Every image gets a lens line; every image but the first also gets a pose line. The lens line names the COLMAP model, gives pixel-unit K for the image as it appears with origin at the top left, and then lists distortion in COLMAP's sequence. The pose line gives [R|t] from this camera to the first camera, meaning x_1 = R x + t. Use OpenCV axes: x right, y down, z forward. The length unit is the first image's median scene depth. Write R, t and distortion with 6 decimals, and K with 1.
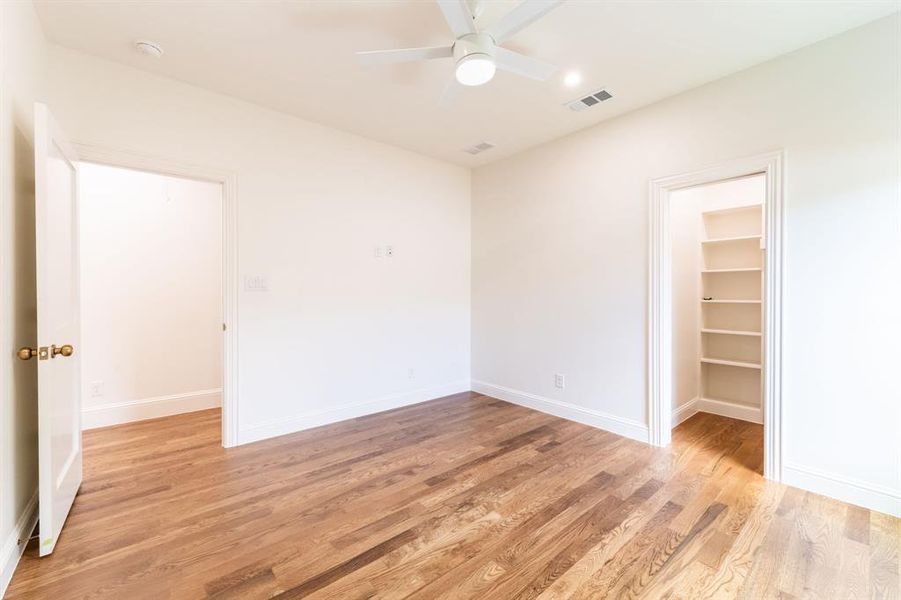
lens RADIAL K [[364.5, 0, 455.3], [0, 364.5, 297.9], [0, 0, 1]] dist [0.000108, -0.000166]
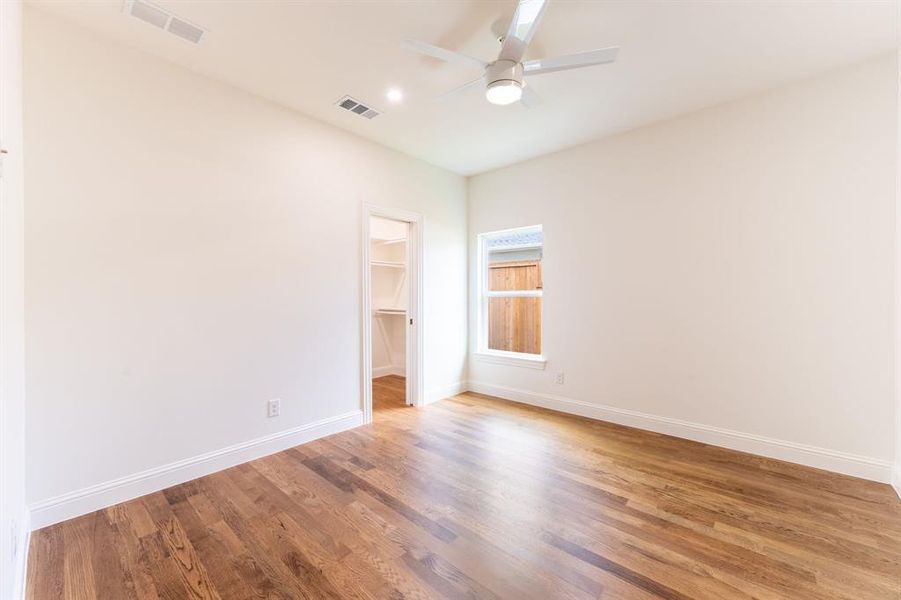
lens RADIAL K [[364.5, 0, 455.3], [0, 364.5, 297.9], [0, 0, 1]] dist [0.000108, -0.000166]
pose [[-0.149869, -0.004181, 0.988697, -0.664838], [0.020907, 0.999754, 0.007397, -0.011561], [-0.988485, 0.021779, -0.149745, 0.861465]]
